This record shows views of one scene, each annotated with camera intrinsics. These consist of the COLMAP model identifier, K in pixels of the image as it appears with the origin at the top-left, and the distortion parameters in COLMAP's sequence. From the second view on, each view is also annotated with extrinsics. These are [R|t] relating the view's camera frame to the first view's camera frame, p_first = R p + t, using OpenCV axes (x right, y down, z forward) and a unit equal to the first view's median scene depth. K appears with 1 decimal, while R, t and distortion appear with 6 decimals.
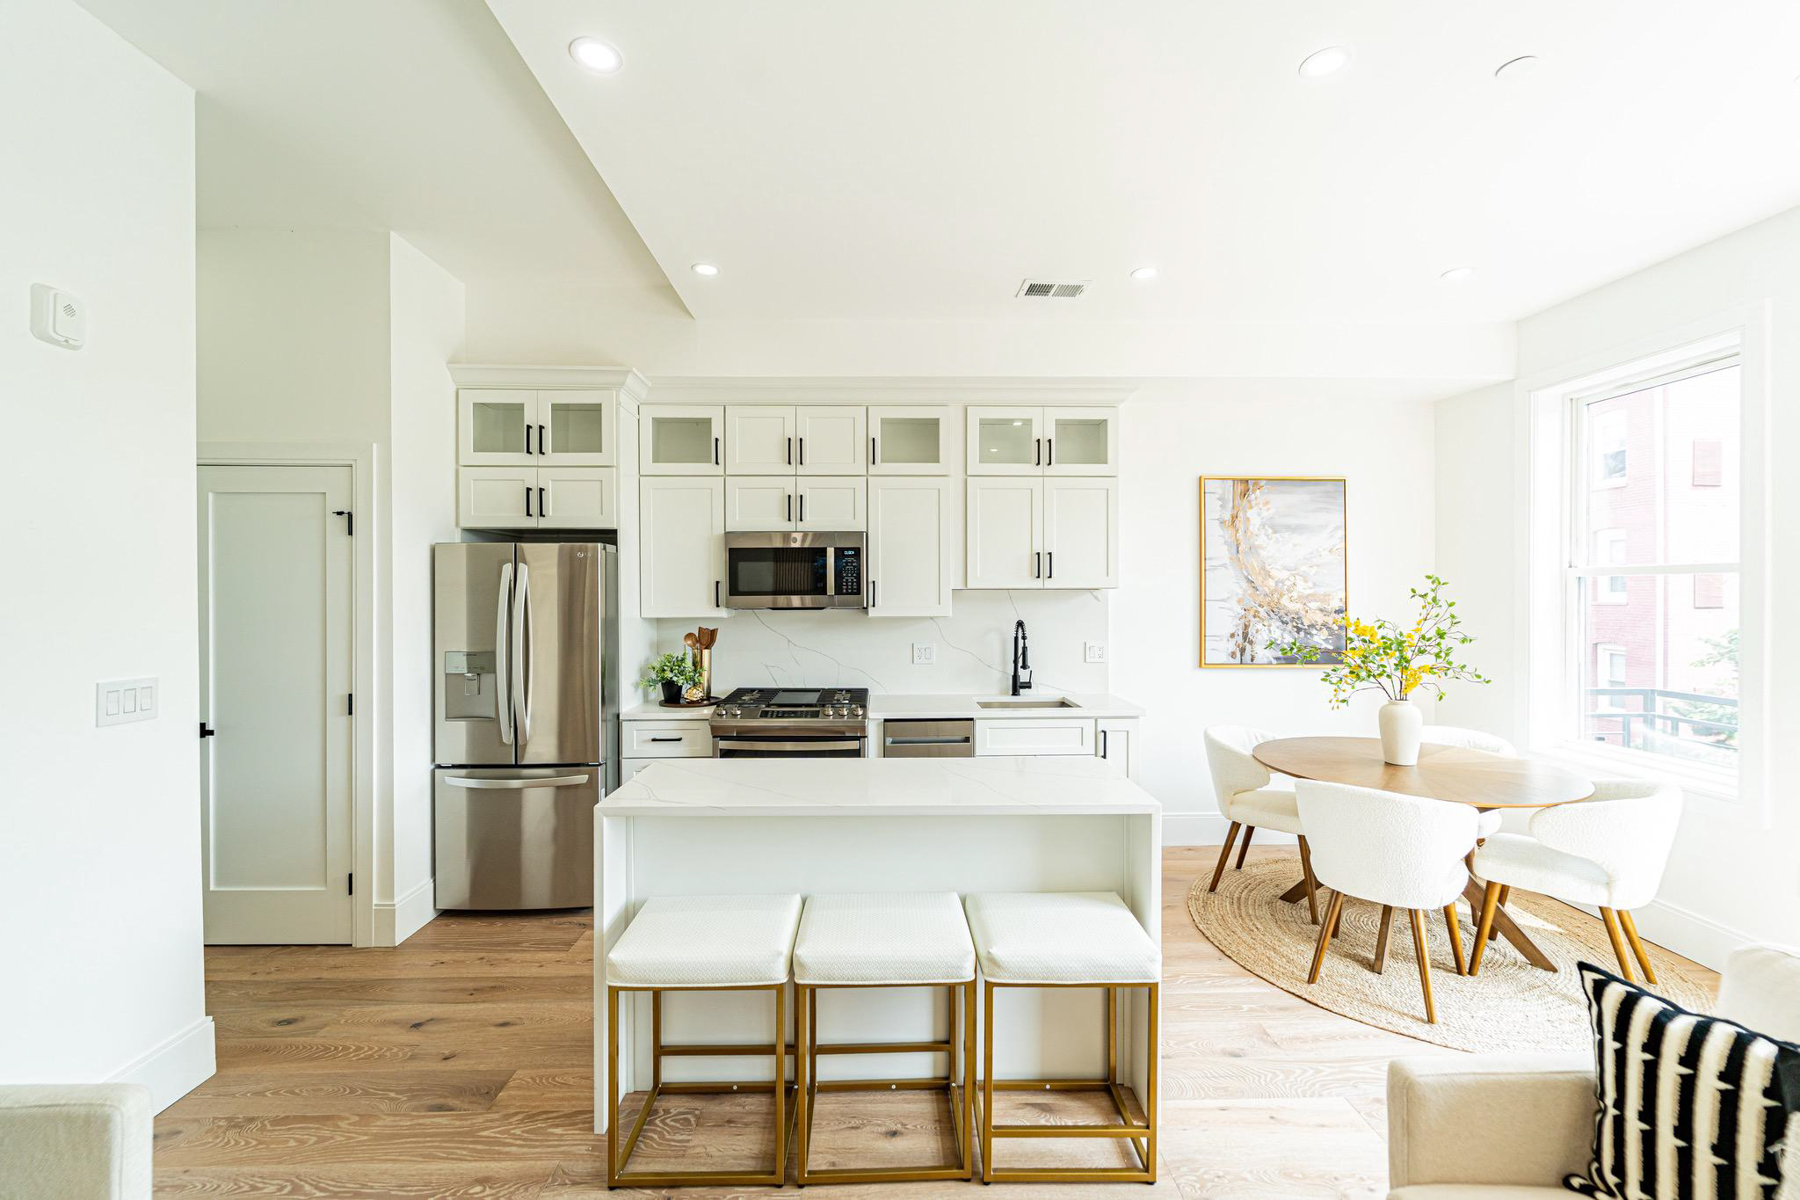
lens RADIAL K [[727.0, 0, 889.6], [0, 727.0, 594.1], [0, 0, 1]] dist [0.003679, -0.001583]
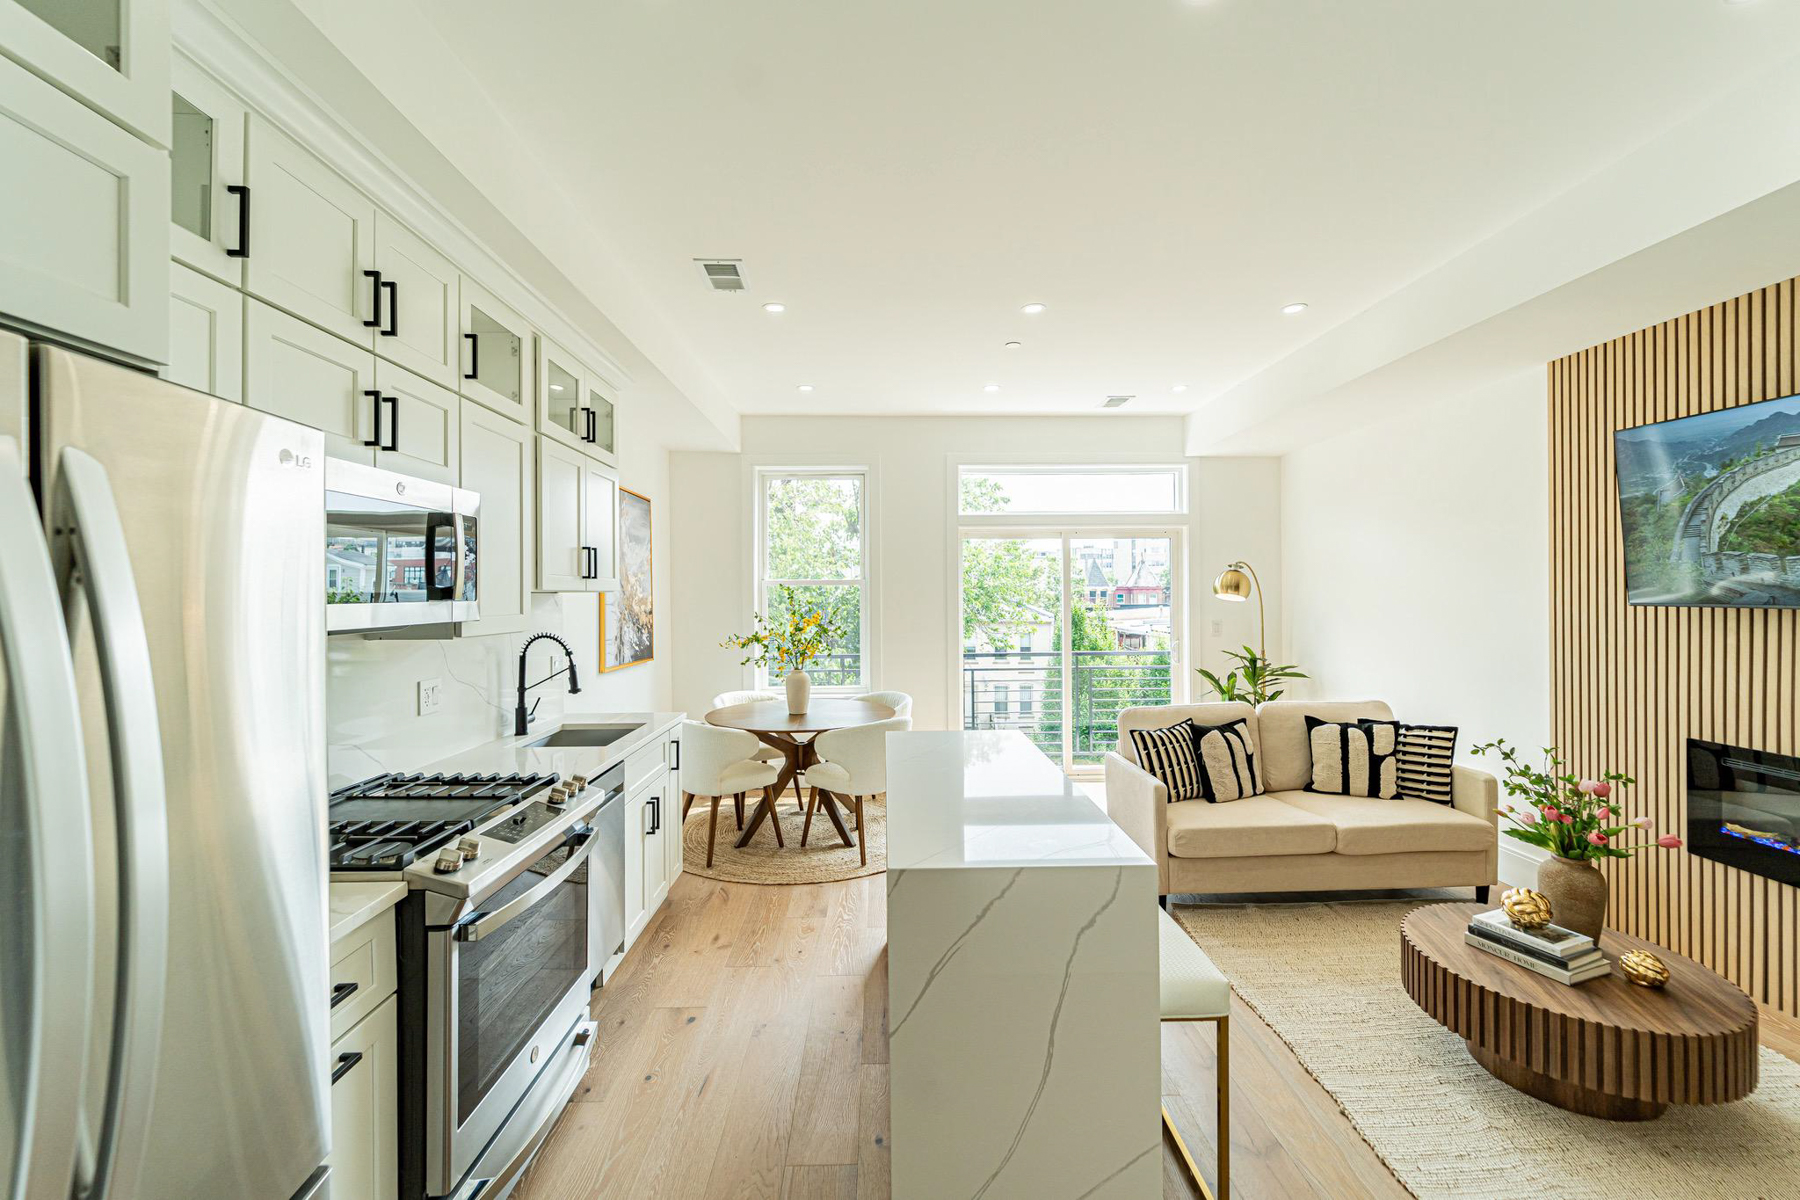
lens RADIAL K [[727.0, 0, 899.8], [0, 727.0, 590.1], [0, 0, 1]] dist [0.003679, -0.001583]
pose [[0.005591, 0.008703, 0.999946, -0.611029], [0.010733, 0.999904, -0.008763, 0.002436], [-0.999927, 0.010781, 0.005497, 0.648687]]
